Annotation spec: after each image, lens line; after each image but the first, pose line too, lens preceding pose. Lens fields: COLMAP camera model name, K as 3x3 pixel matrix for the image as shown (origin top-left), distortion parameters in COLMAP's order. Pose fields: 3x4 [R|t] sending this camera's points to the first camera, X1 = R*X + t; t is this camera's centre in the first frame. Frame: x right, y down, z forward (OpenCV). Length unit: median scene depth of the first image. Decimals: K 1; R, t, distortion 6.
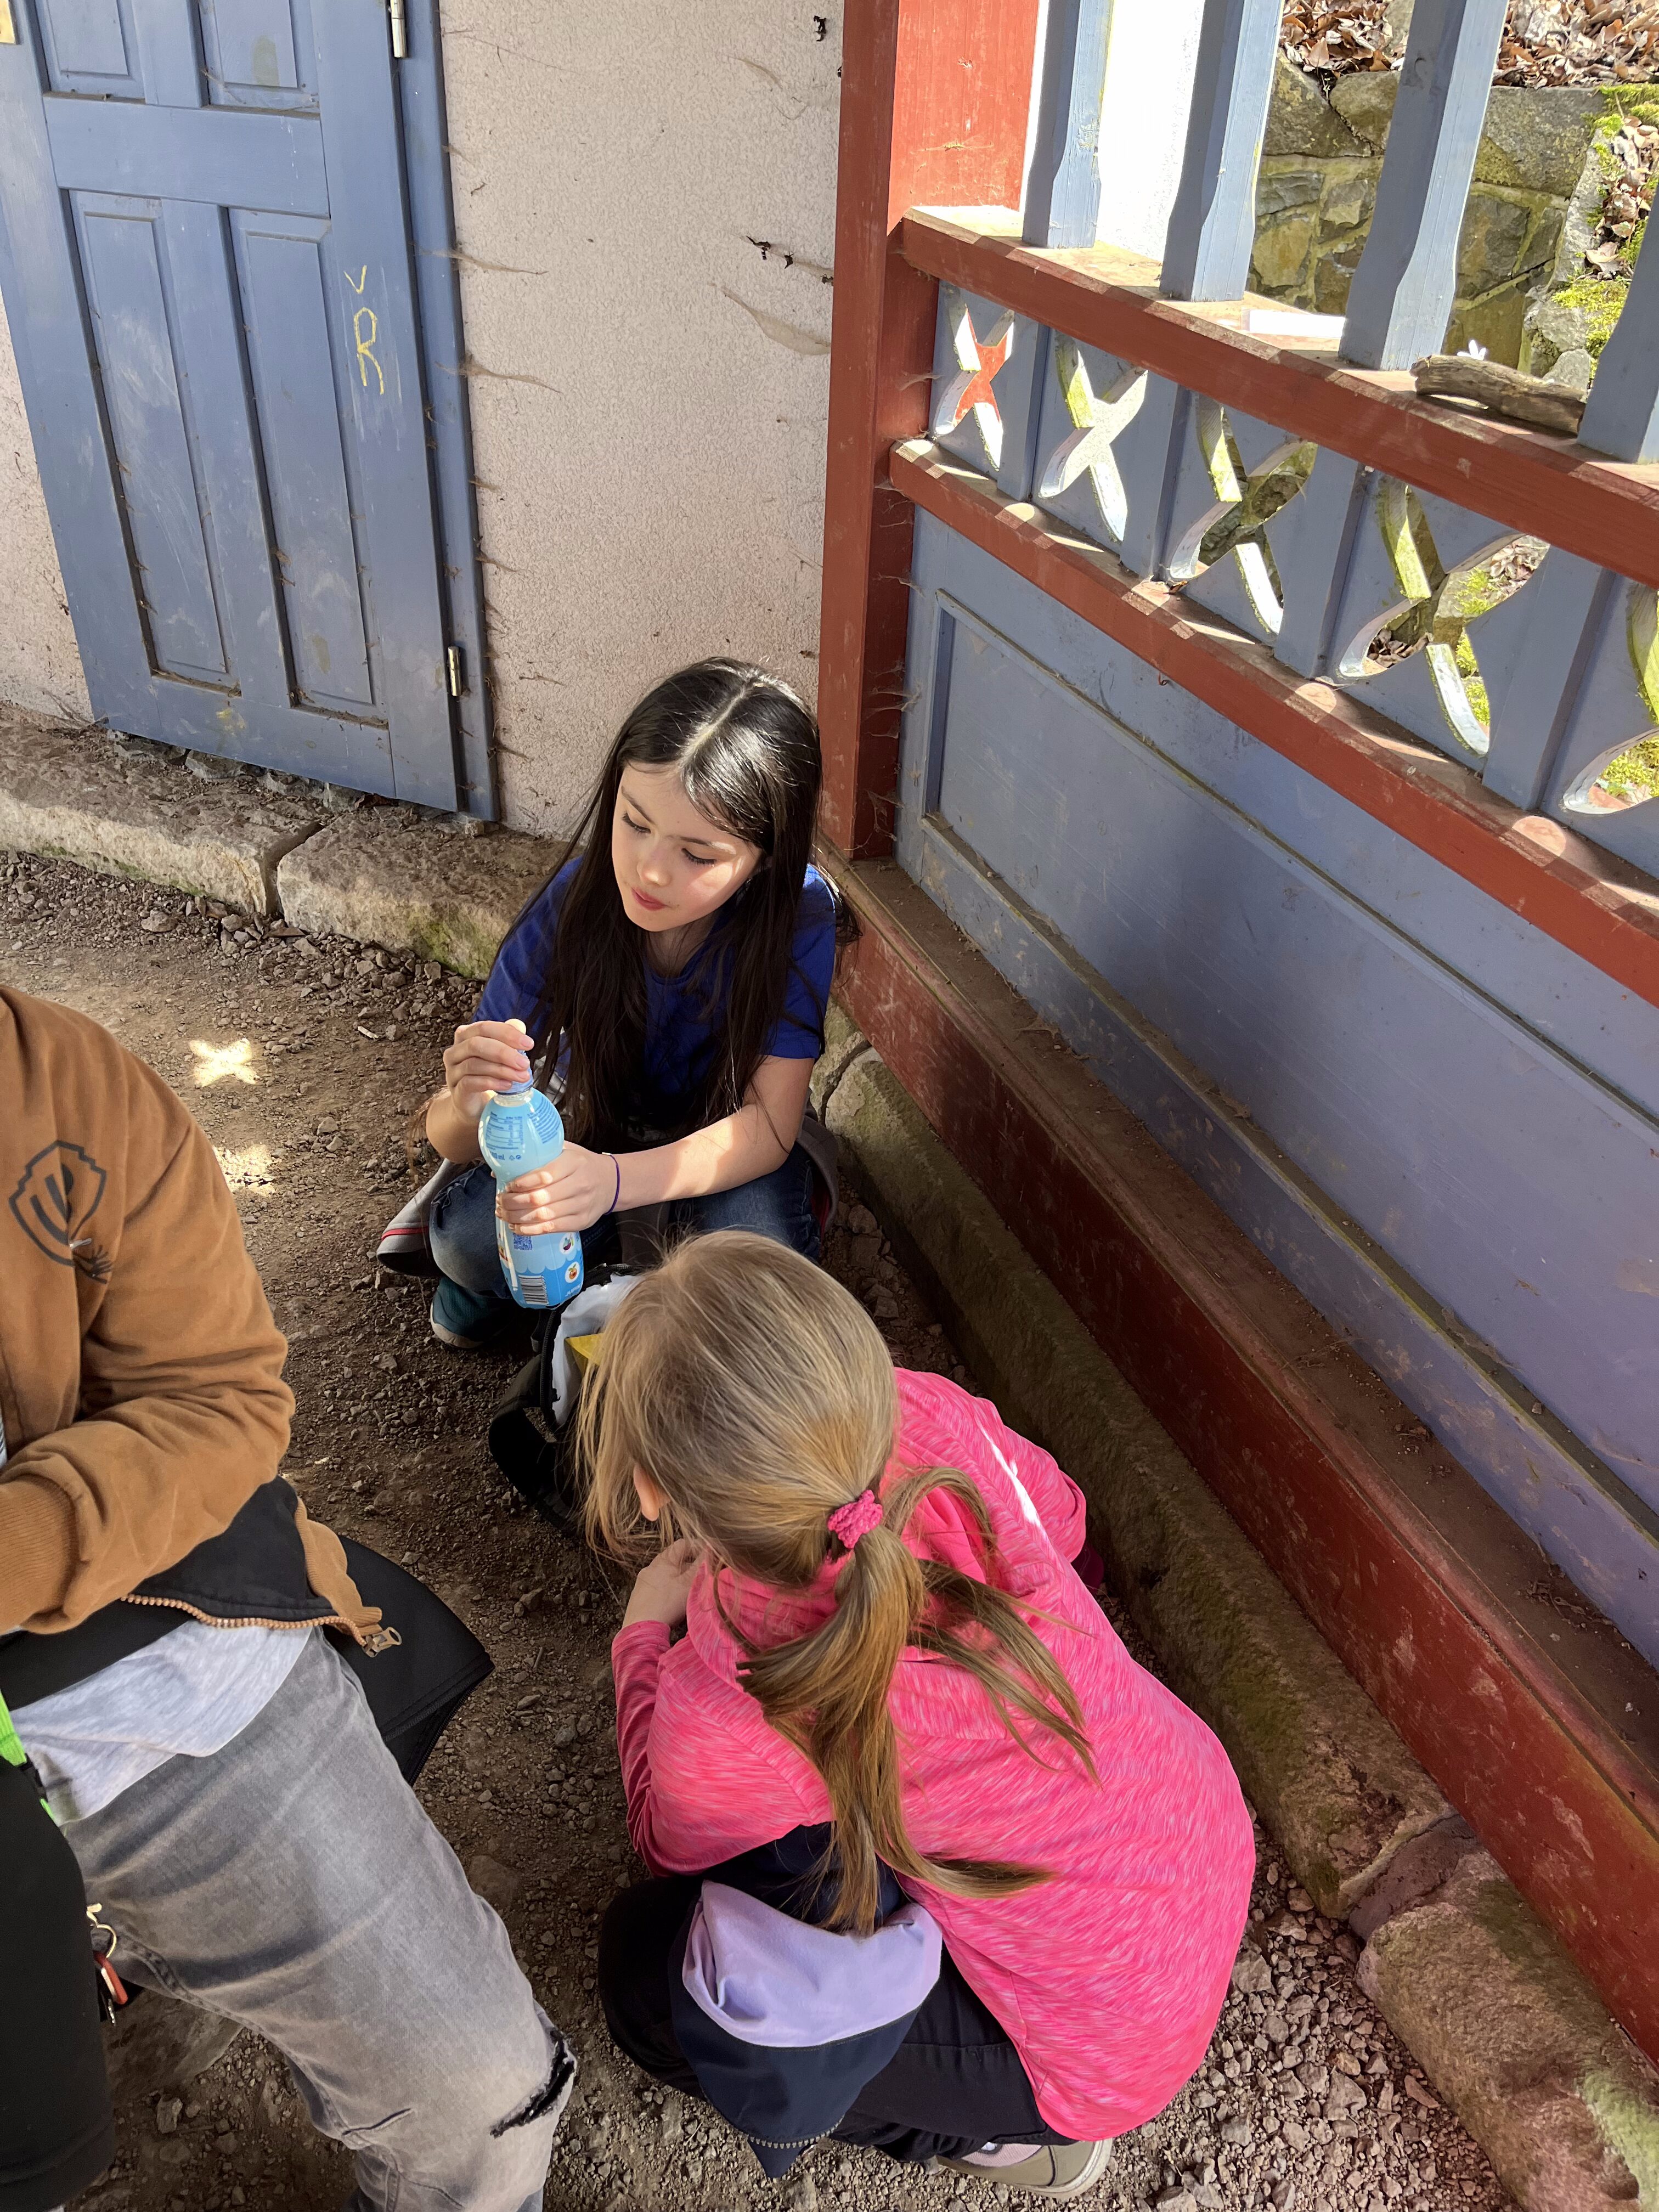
lens RADIAL K [[1630.4, 0, 829.5], [0, 1630.4, 1106.0], [0, 0, 1]] dist [0.104705, -0.154095]
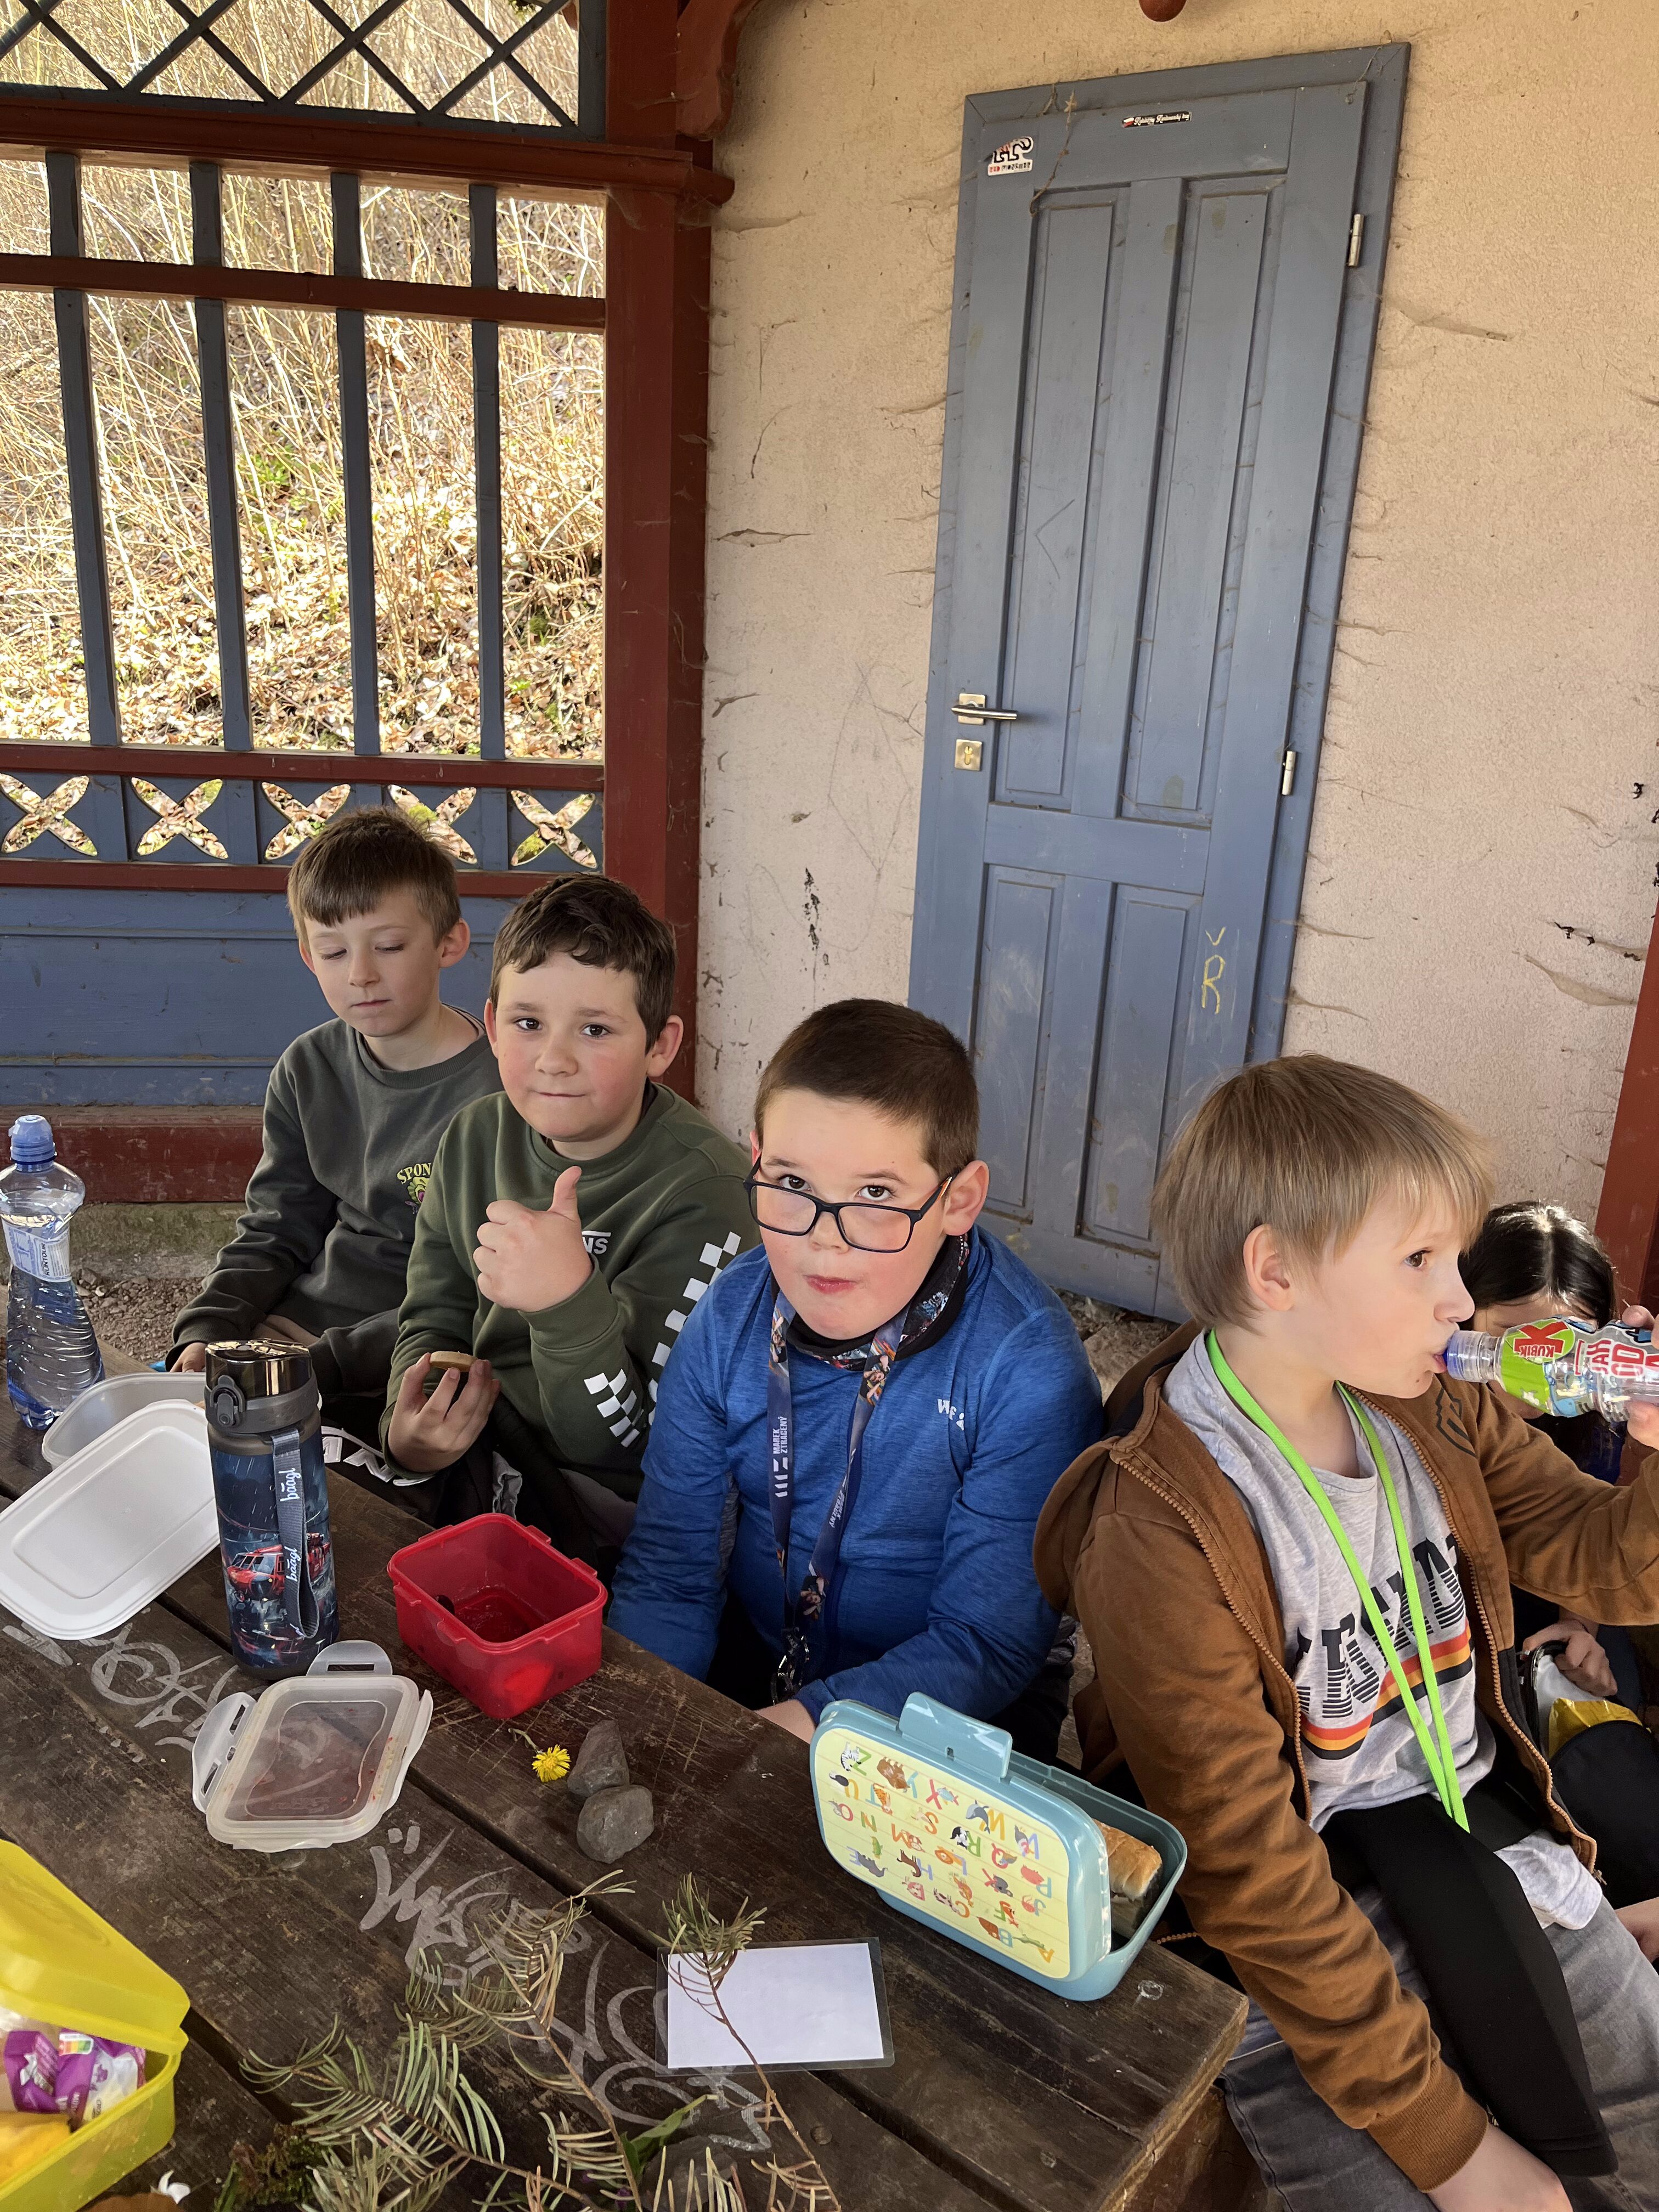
lens RADIAL K [[1685.6, 0, 833.5], [0, 1685.6, 1109.5], [0, 0, 1]] dist [0.060243, -0.074004]
pose [[0.976951, 0.065321, -0.203224, -0.305848], [-0.128650, 0.939876, -0.316357, 0.112911], [0.170340, 0.335210, 0.926617, -0.288623]]
